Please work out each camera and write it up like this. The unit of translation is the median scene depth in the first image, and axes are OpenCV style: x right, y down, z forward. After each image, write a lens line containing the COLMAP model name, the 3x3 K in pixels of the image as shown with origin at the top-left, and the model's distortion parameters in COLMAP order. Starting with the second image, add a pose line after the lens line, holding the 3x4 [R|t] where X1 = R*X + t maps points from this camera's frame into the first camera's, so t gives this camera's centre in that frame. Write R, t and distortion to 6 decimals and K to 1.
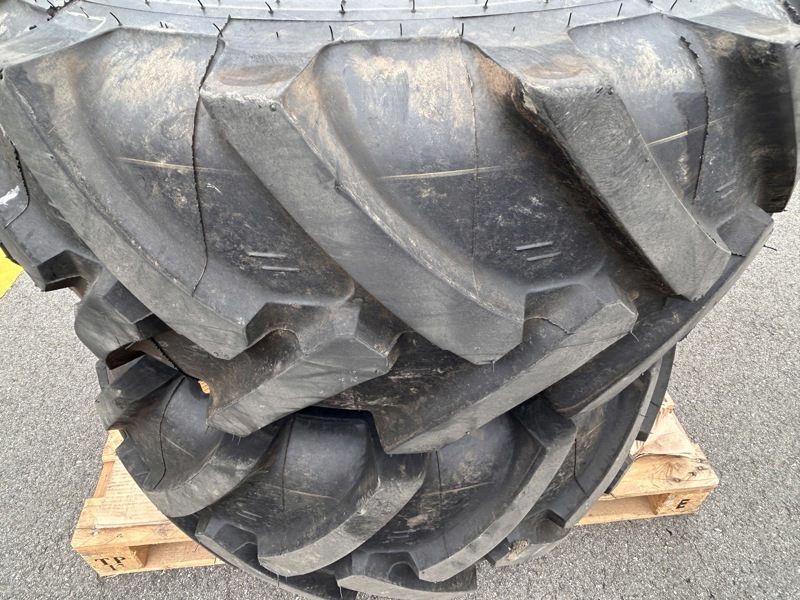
lens RADIAL K [[524.5, 0, 399.3], [0, 524.5, 302.2], [0, 0, 1]] dist [-0.007017, 0.000591]
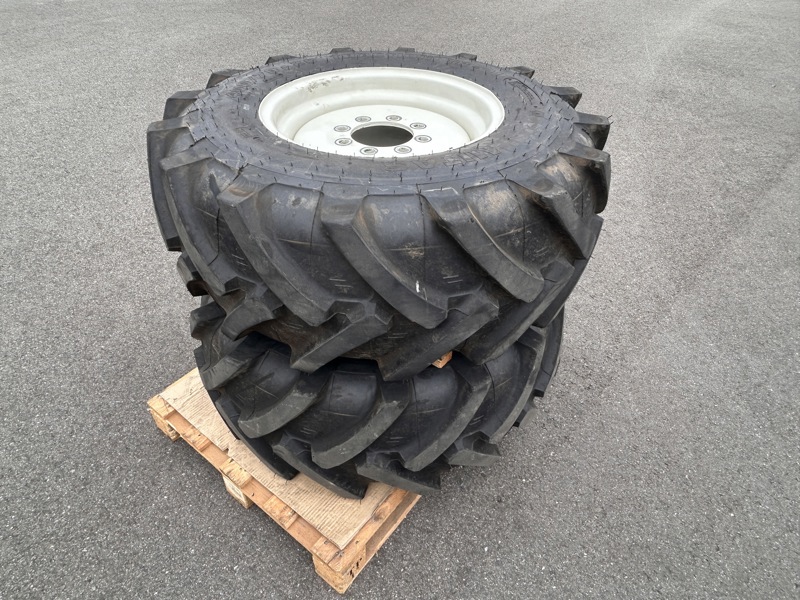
lens RADIAL K [[524.5, 0, 392.9], [0, 524.5, 303.8], [0, 0, 1]] dist [-0.007017, 0.000591]
pose [[0.999767, 0.010928, -0.018597, 0.040278], [-0.012186, 0.997547, -0.068927, 0.171357], [0.017798, 0.069138, 0.997448, -1.285654]]
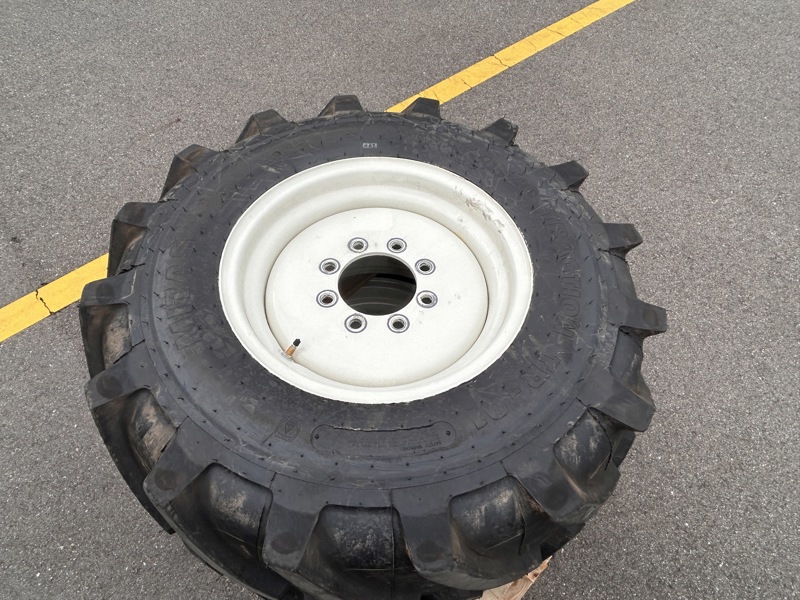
lens RADIAL K [[524.5, 0, 395.4], [0, 524.5, 304.3], [0, 0, 1]] dist [-0.007017, 0.000591]
pose [[-0.120223, 0.806813, -0.578446, 1.413638], [-0.714798, 0.333996, 0.614418, -2.596478], [0.688919, 0.487340, 0.536554, 0.518582]]
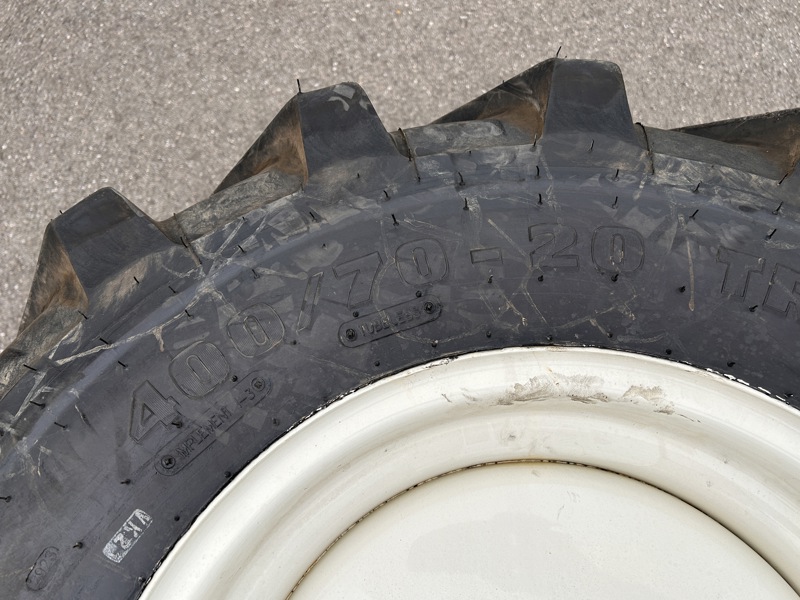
lens RADIAL K [[627.0, 0, 403.1], [0, 627.0, 313.8], [0, 0, 1]] dist [0.031470, -0.023703]
pose [[0.719795, 0.648673, -0.247223, -0.525731], [-0.458737, 0.711765, 0.531932, -1.982269], [0.521014, -0.269471, 0.809895, 1.050612]]
